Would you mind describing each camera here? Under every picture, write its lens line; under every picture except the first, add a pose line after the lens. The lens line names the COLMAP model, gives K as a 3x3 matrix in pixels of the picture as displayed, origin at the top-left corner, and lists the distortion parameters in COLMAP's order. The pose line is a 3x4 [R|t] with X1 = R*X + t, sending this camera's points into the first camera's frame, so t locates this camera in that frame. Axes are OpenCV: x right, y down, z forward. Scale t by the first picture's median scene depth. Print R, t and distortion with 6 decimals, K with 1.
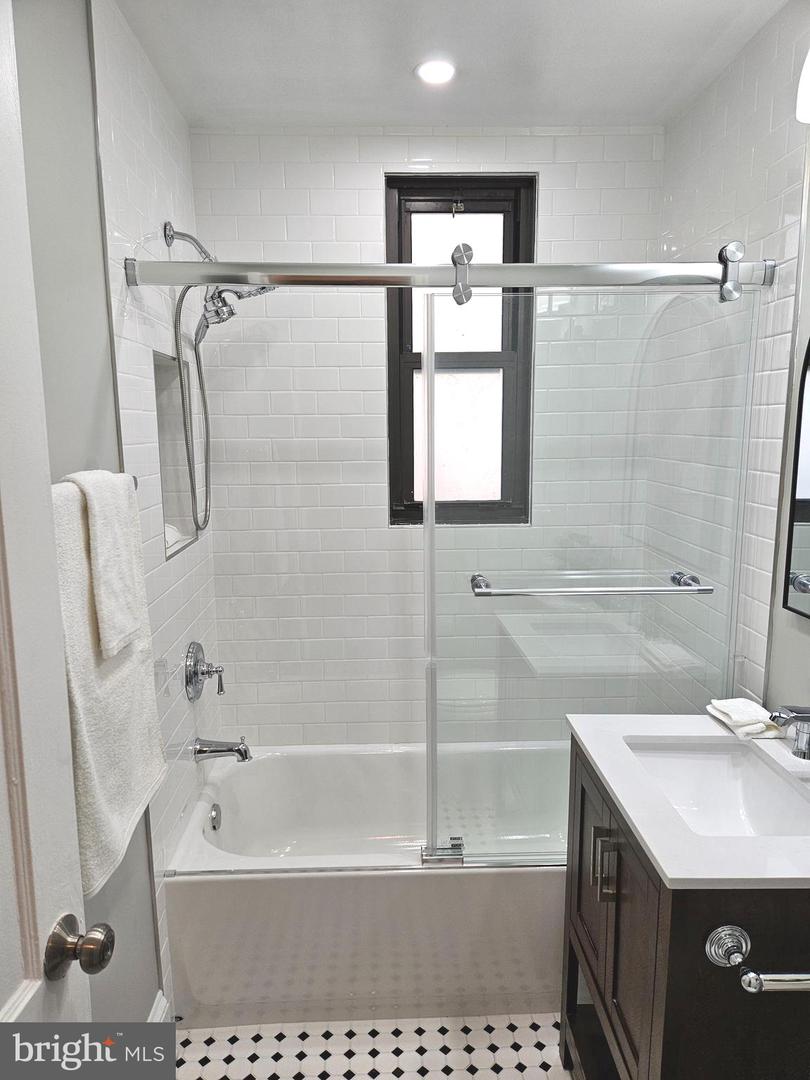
lens RADIAL K [[723.4, 0, 405.0], [0, 723.4, 540.0], [0, 0, 1]] dist [0.084505, -0.078280]
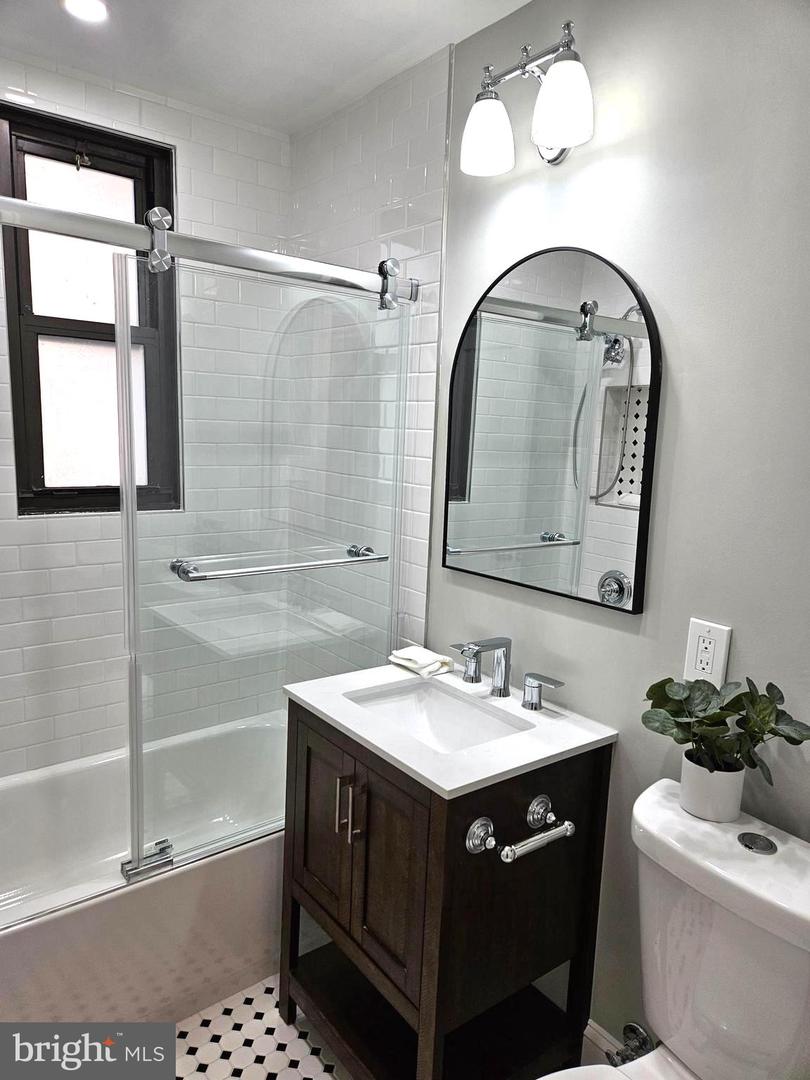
lens RADIAL K [[723.4, 0, 405.0], [0, 723.4, 540.0], [0, 0, 1]] dist [0.084505, -0.078280]
pose [[0.807548, -0.054327, 0.587295, -0.214072], [0.049372, 0.998481, 0.024476, 0.012299], [-0.587732, 0.009230, 0.809003, 0.047687]]
